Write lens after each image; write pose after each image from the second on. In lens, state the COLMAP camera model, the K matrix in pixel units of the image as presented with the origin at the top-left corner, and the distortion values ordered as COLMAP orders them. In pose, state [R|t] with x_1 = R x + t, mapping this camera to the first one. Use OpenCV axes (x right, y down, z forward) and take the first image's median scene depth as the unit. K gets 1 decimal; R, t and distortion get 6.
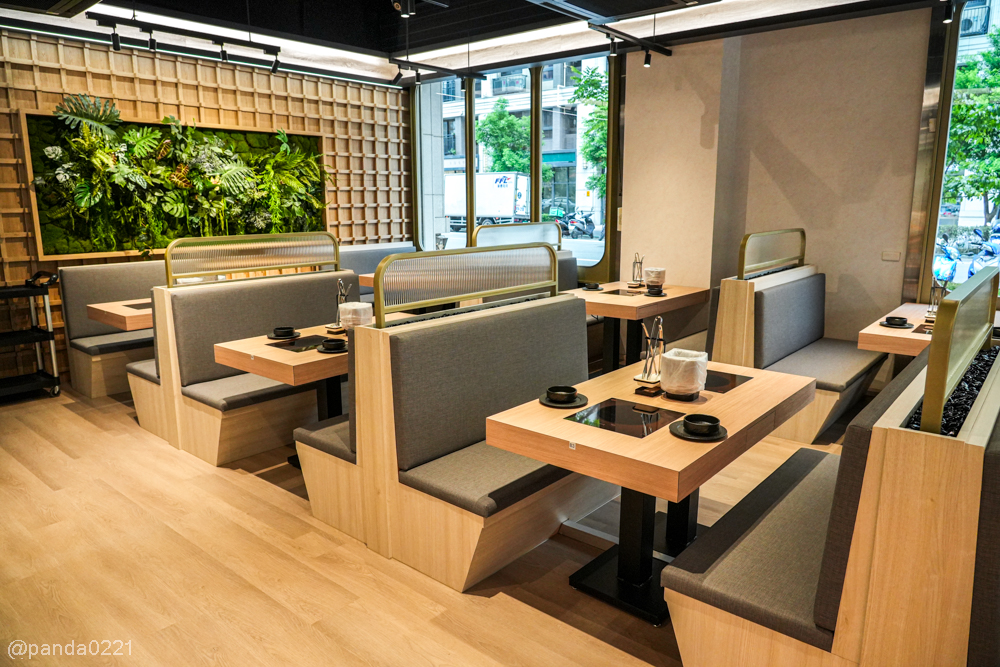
lens RADIAL K [[672.9, 0, 499.4], [0, 672.9, 331.3], [0, 0, 1]] dist [0.000785, 0.000609]
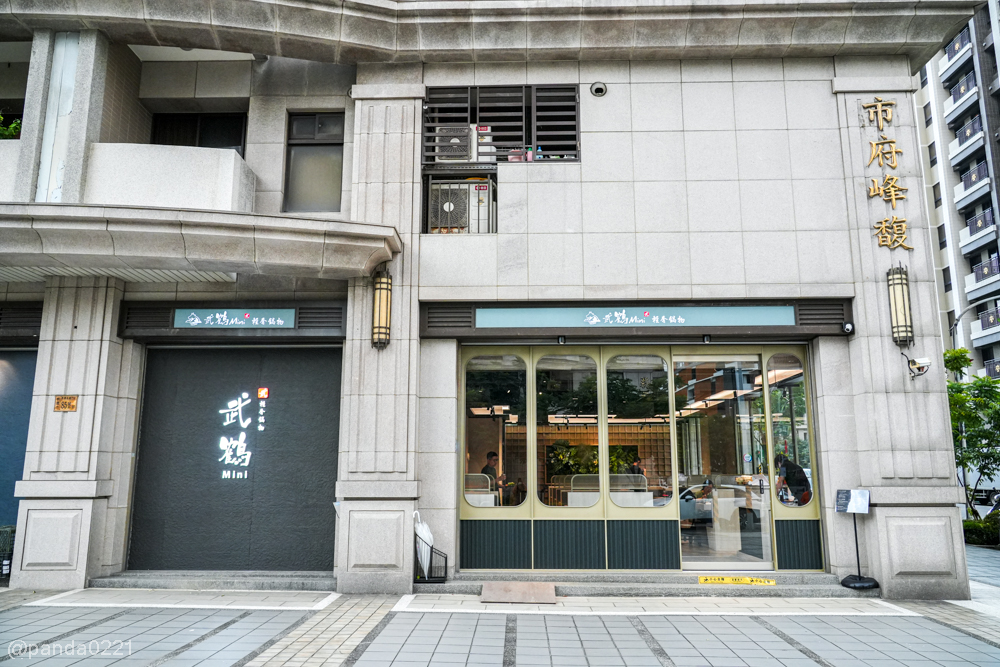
lens RADIAL K [[736.8, 0, 499.6], [0, 736.8, 332.0], [0, 0, 1]] dist [0.000374, 0.000011]
pose [[0.624187, -0.136701, -0.769222, 2.247462], [-0.155089, 0.943300, -0.293484, 0.314283], [0.765727, 0.302487, 0.567595, -1.642380]]
